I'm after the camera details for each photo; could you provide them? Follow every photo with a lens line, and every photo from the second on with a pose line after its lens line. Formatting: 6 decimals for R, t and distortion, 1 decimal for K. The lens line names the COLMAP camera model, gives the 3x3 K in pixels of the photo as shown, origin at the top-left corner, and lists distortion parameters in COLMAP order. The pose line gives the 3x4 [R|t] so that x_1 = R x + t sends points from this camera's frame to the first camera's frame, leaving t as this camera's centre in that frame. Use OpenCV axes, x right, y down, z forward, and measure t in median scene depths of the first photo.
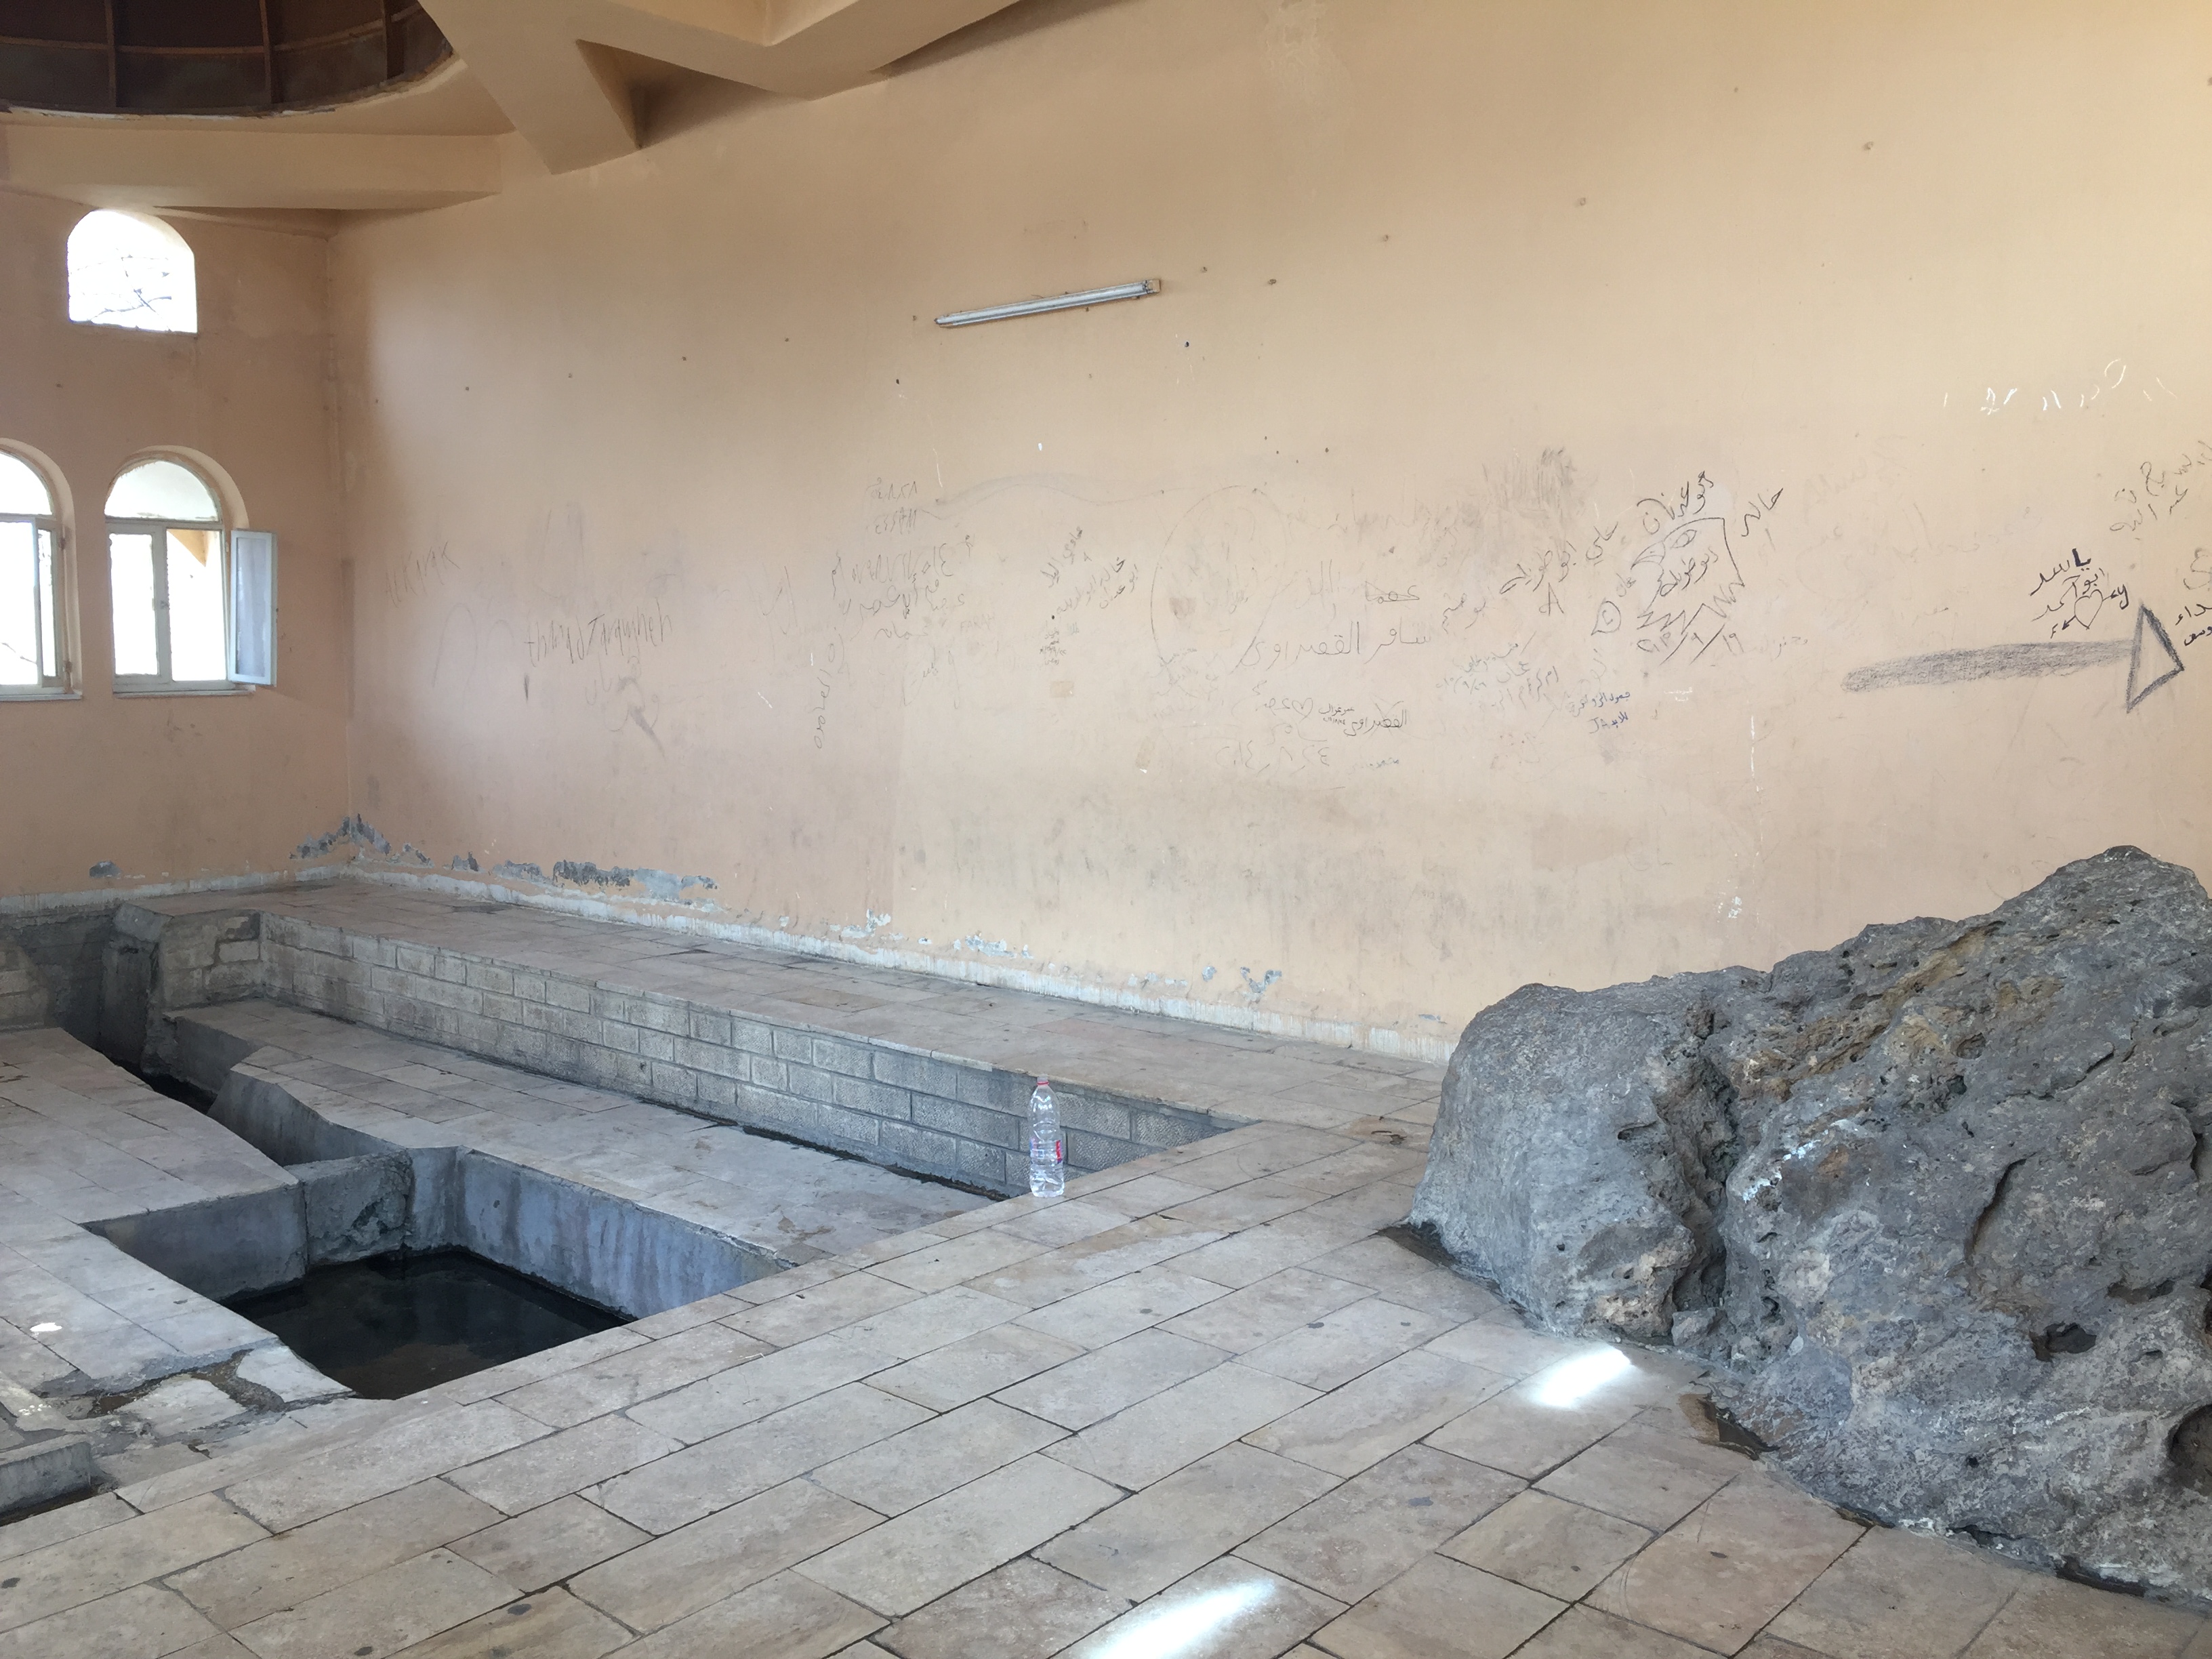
lens RADIAL K [[1893.4, 0, 1093.0], [0, 1893.4, 781.6], [0, 0, 1]] dist [0.092496, -0.133224]
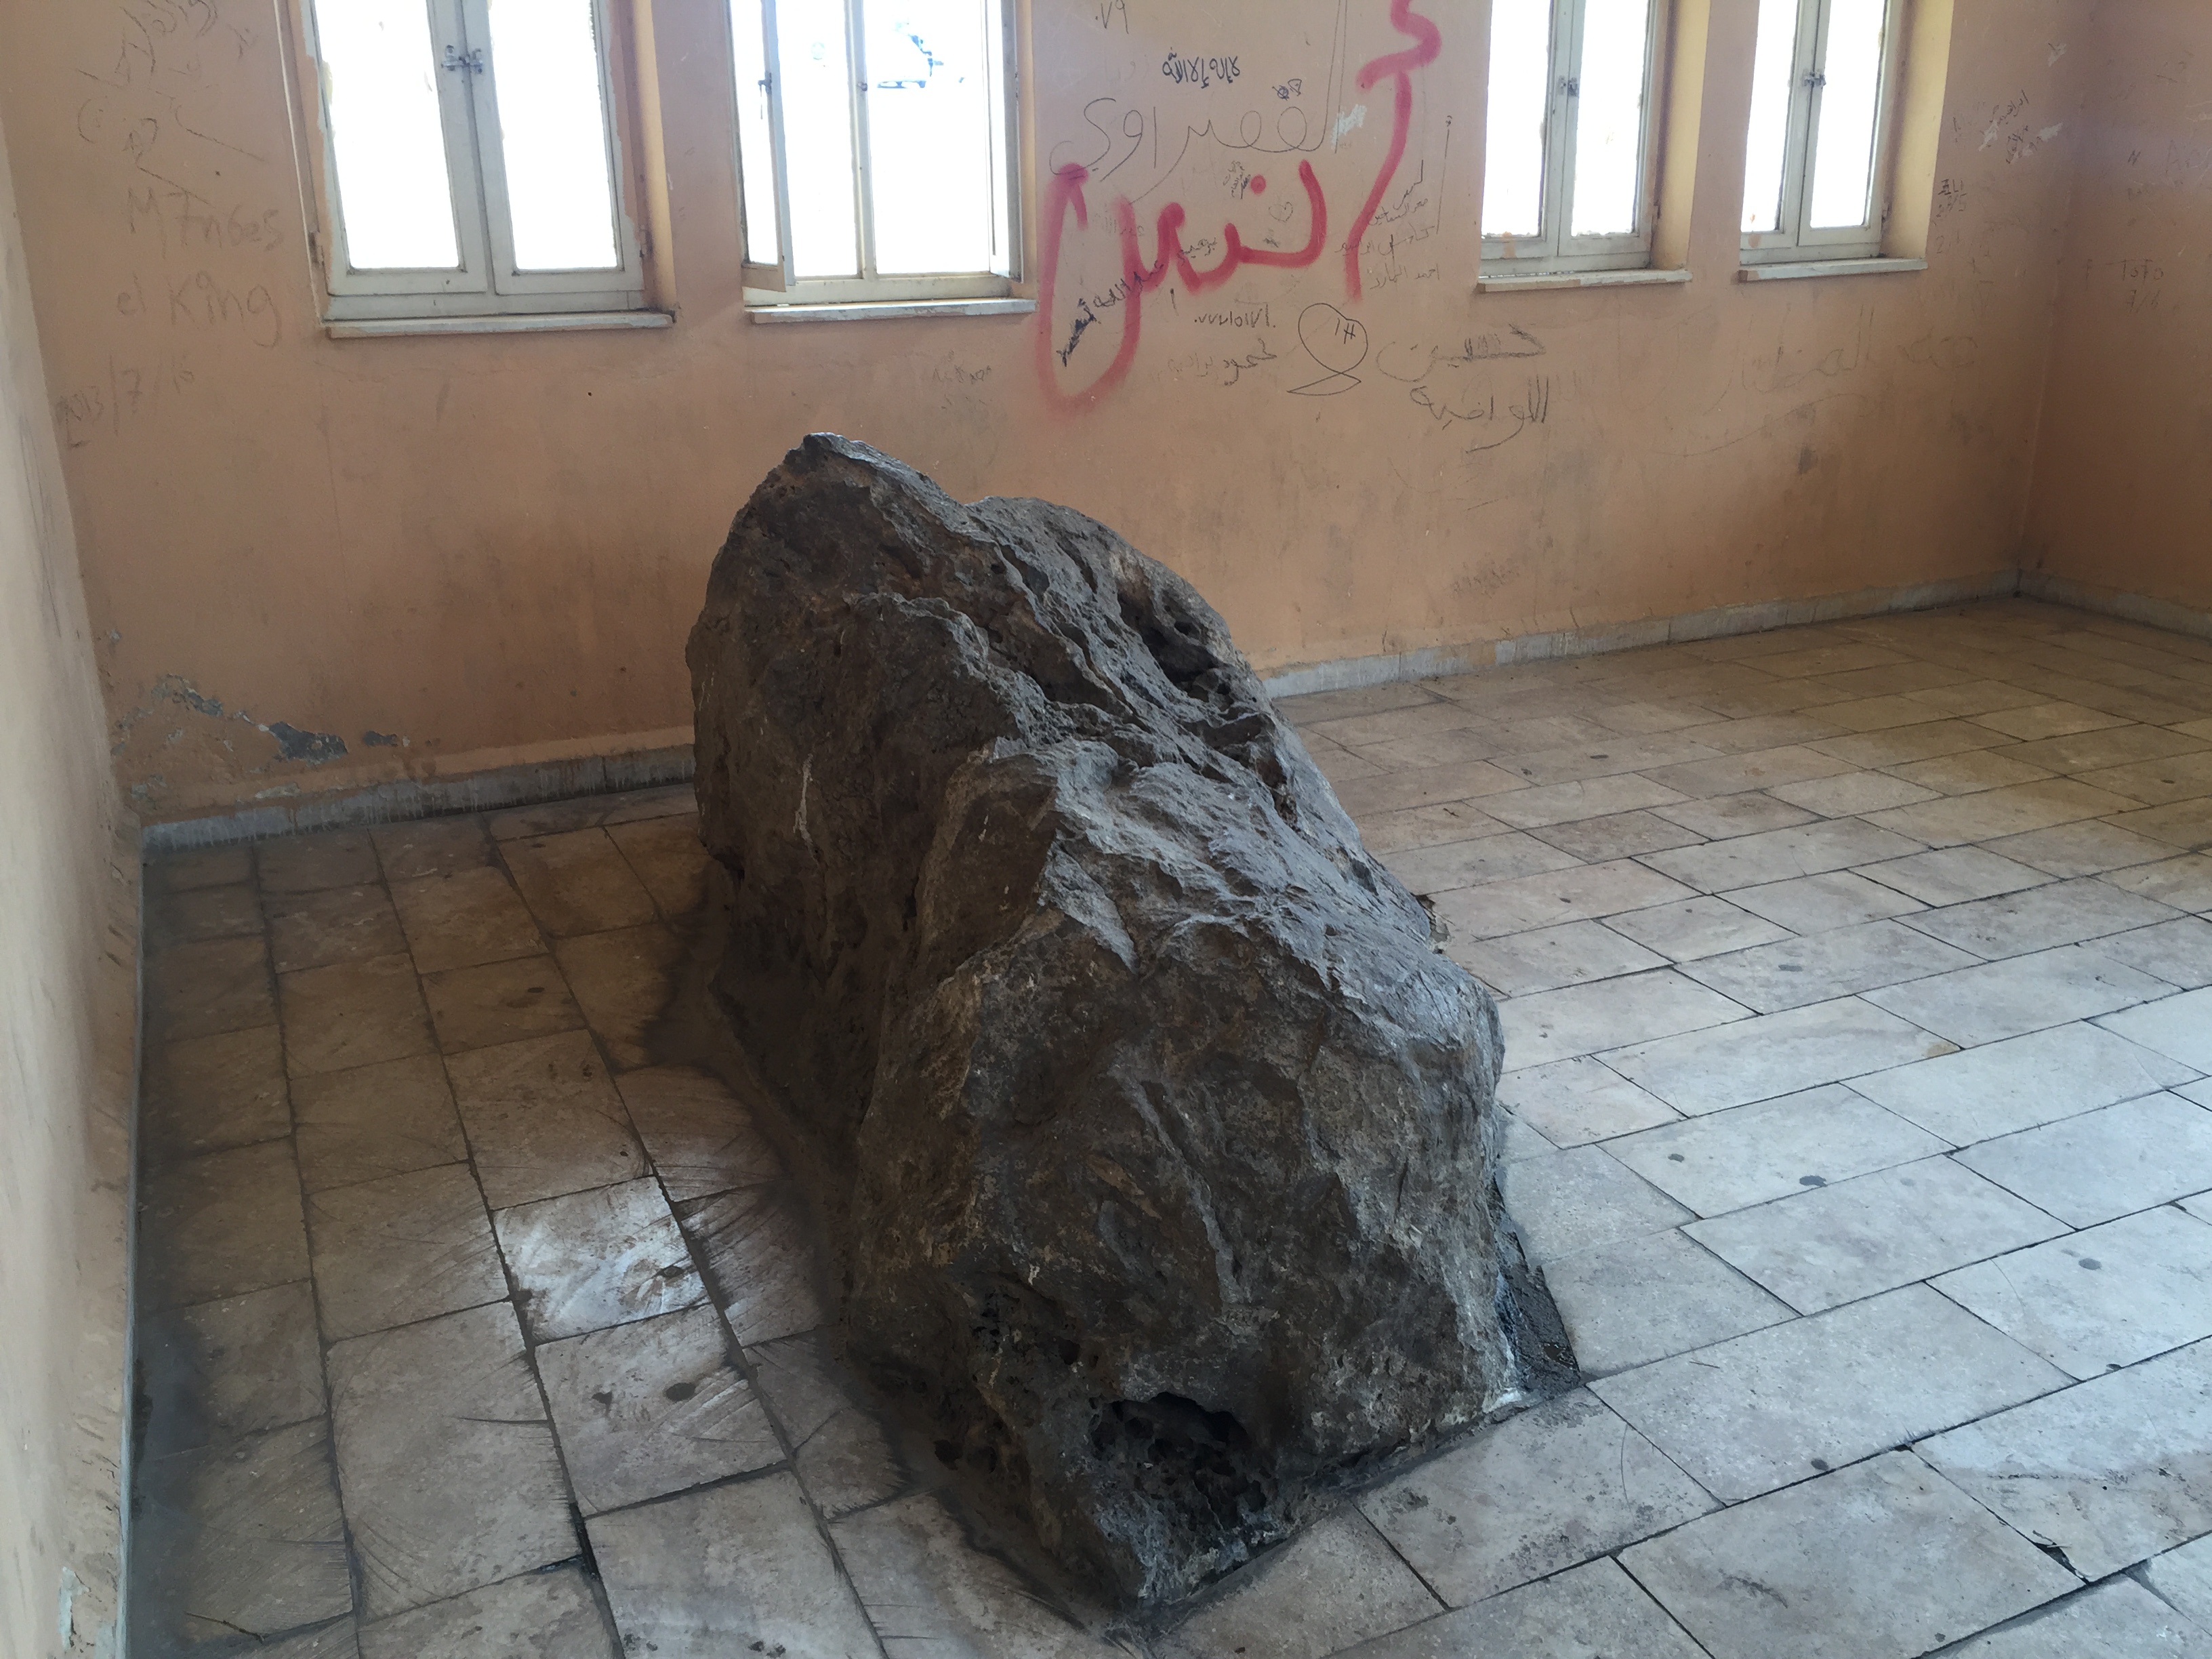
lens RADIAL K [[1893.4, 0, 1089.5], [0, 1893.4, 789.3], [0, 0, 1]] dist [0.092496, -0.133224]
pose [[-0.922010, -0.108864, 0.371546, 0.081537], [0.042879, 0.925038, 0.377446, -0.085839], [-0.384785, 0.363941, -0.848226, 1.155133]]
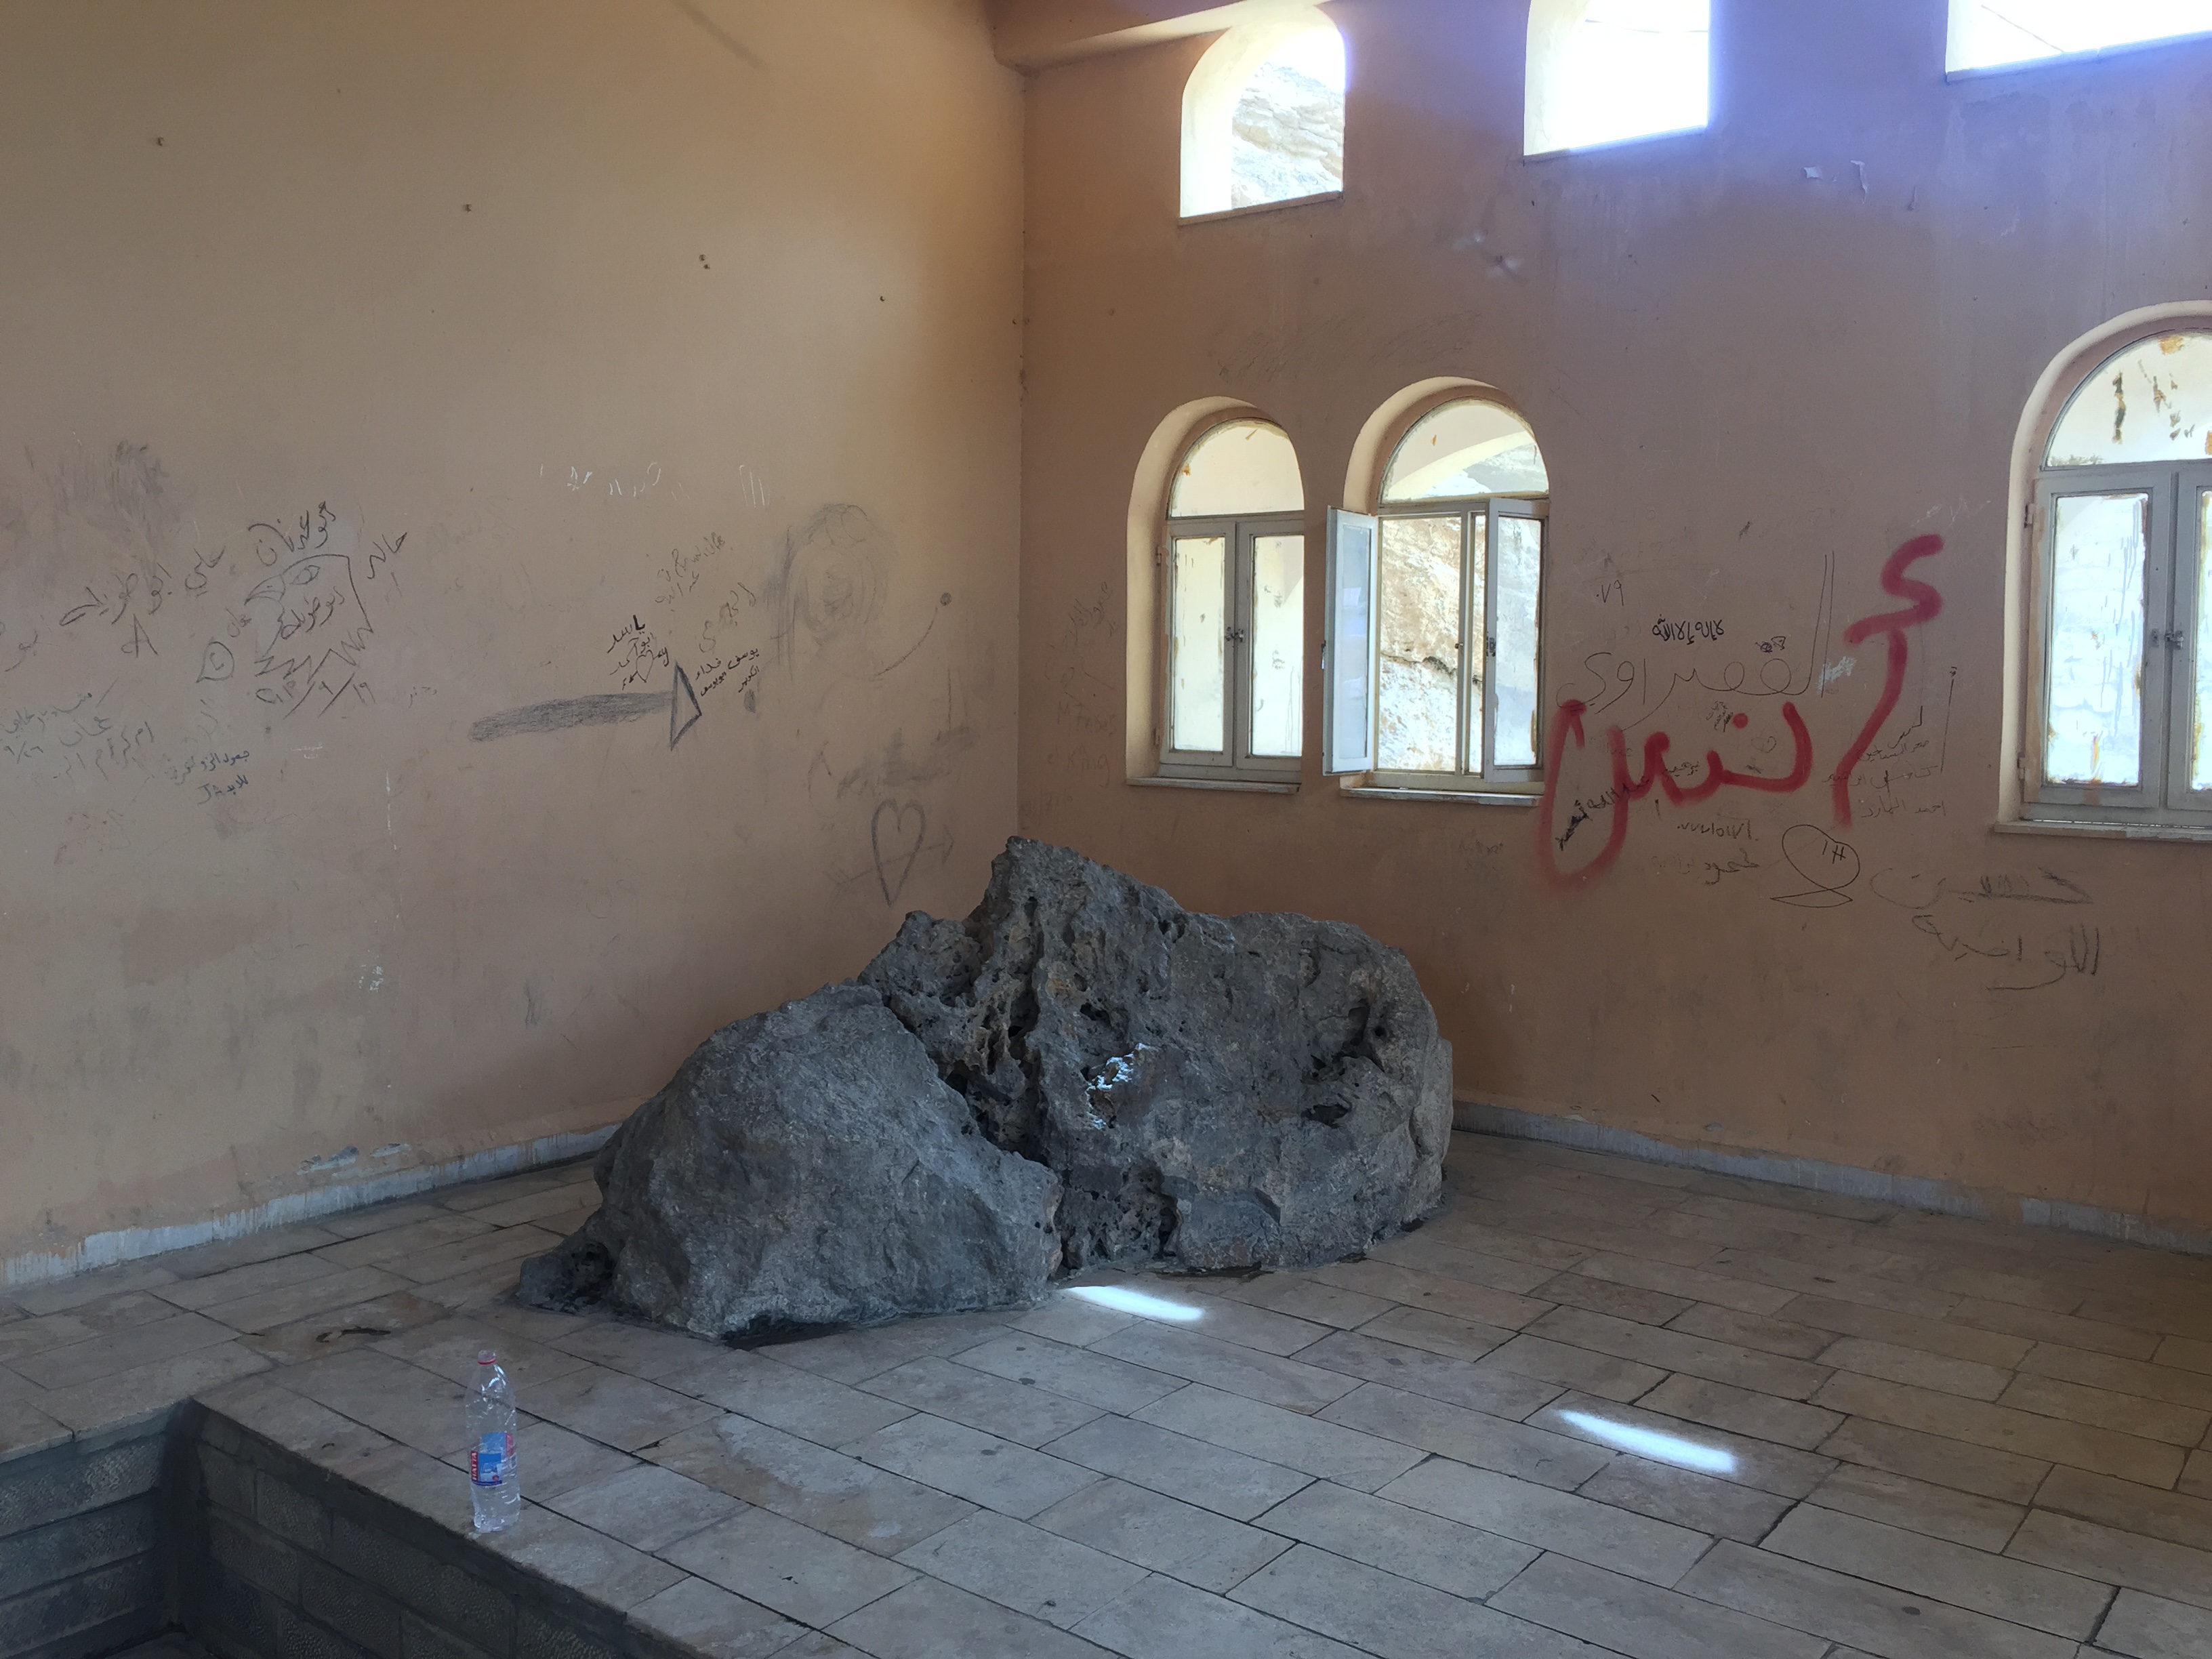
lens RADIAL K [[1893.4, 0, 1089.1], [0, 1893.4, 787.4], [0, 0, 1]] dist [0.092496, -0.133224]
pose [[-0.078579, -0.054682, 0.995407, -0.608793], [0.067367, 0.995921, 0.060029, -0.058558], [-0.994629, 0.071774, -0.074575, 0.717618]]
